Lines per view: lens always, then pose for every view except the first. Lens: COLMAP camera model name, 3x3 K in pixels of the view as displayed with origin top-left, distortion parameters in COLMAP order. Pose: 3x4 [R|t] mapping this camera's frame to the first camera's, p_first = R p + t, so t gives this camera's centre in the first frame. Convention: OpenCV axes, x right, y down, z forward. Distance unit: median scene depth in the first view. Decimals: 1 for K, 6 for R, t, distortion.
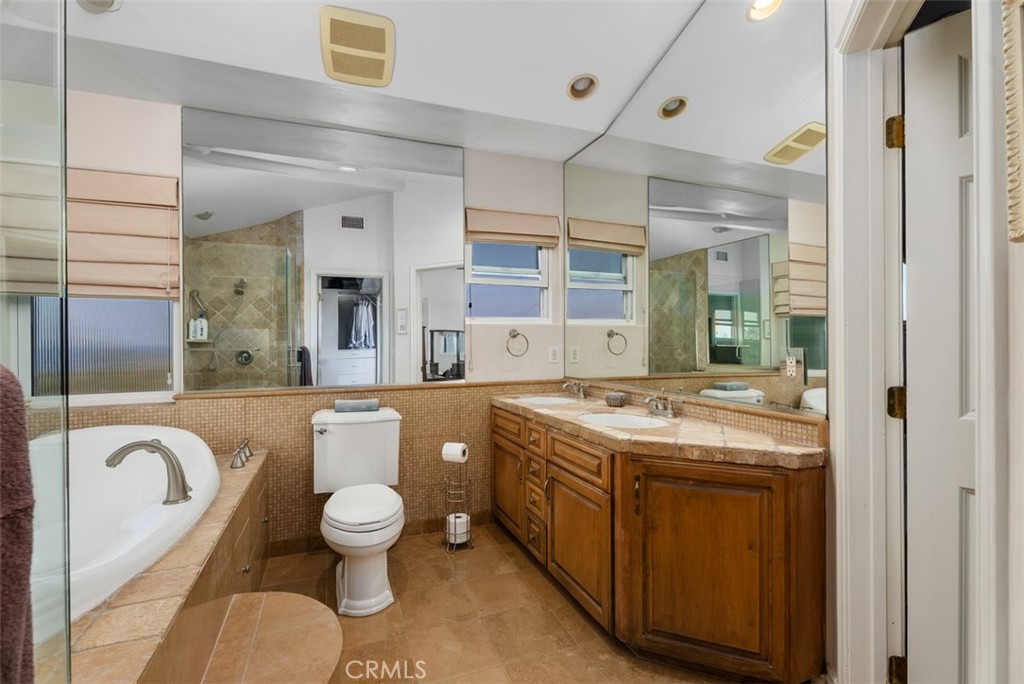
lens RADIAL K [[465.2, 0, 509.5], [0, 465.2, 338.5], [0, 0, 1]] dist [0.000782, 0.000580]
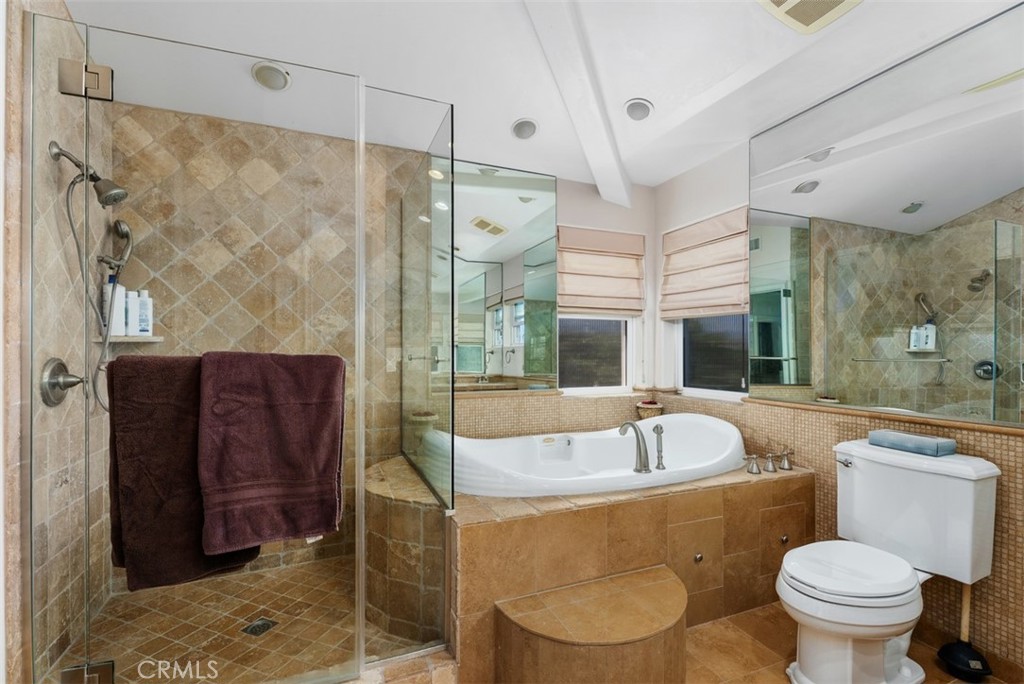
lens RADIAL K [[465.2, 0, 509.5], [0, 465.2, 349.1], [0, 0, 1]] dist [0.000782, 0.000580]
pose [[-0.003152, 0.003039, -0.999990, 0.215269], [0.000271, 0.999995, 0.003038, 0.000107], [0.999995, -0.000262, -0.003153, 0.224424]]
